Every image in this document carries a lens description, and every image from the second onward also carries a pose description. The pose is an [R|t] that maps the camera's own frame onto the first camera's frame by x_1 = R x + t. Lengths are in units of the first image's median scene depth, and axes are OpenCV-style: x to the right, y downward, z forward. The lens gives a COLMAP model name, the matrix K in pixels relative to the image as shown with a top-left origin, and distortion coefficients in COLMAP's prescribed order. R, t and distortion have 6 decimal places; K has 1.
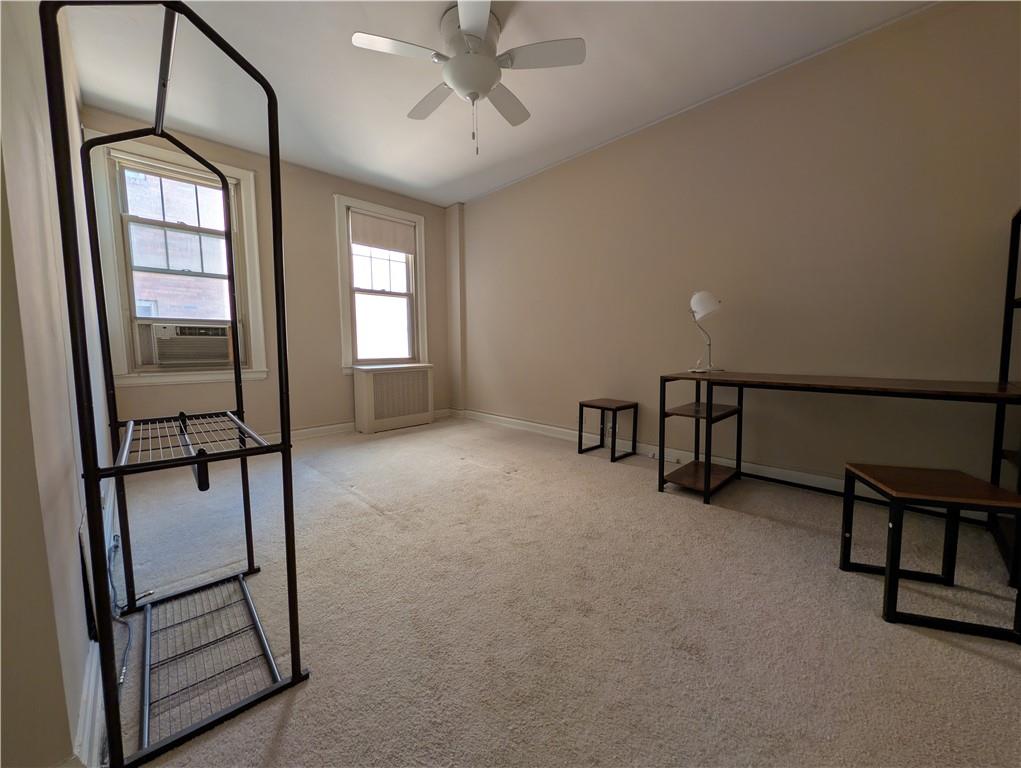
lens RADIAL K [[392.6, 0, 519.3], [0, 392.6, 380.2], [0, 0, 1]] dist [0.000728, 0.000188]
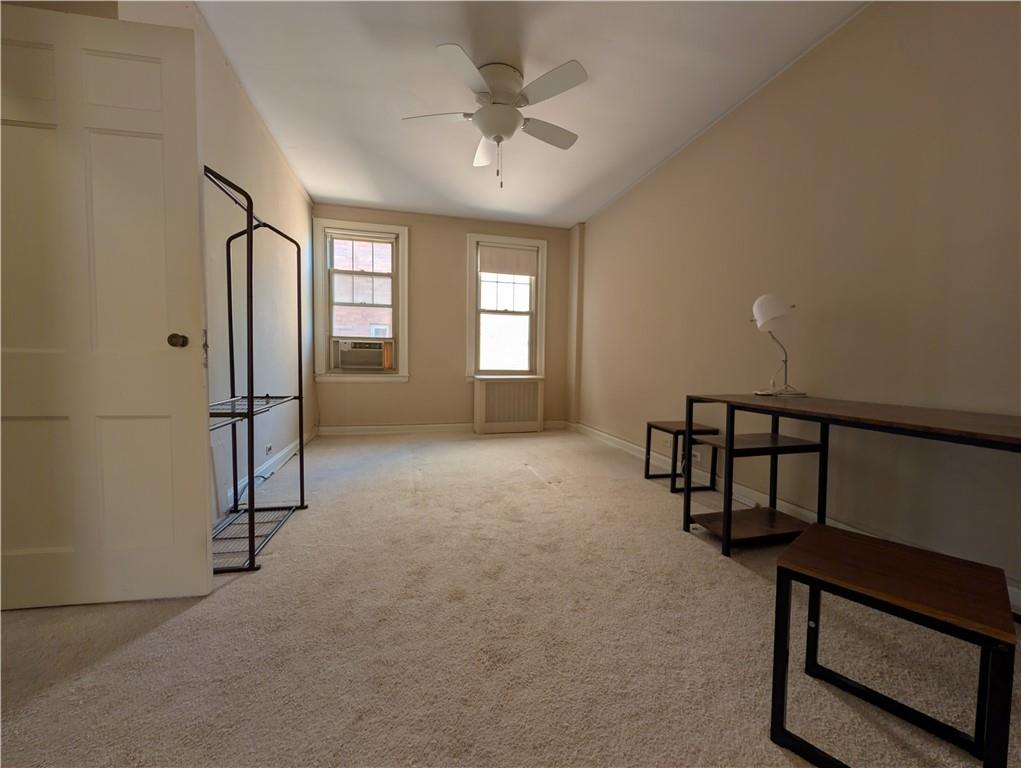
lens RADIAL K [[392.6, 0, 508.5], [0, 392.6, 381.0], [0, 0, 1]] dist [0.000728, 0.000188]
pose [[0.868065, 0.043473, -0.494543, 0.368681], [-0.062667, 0.997786, -0.022287, 0.001169], [0.492479, 0.050338, 0.868867, 0.044200]]
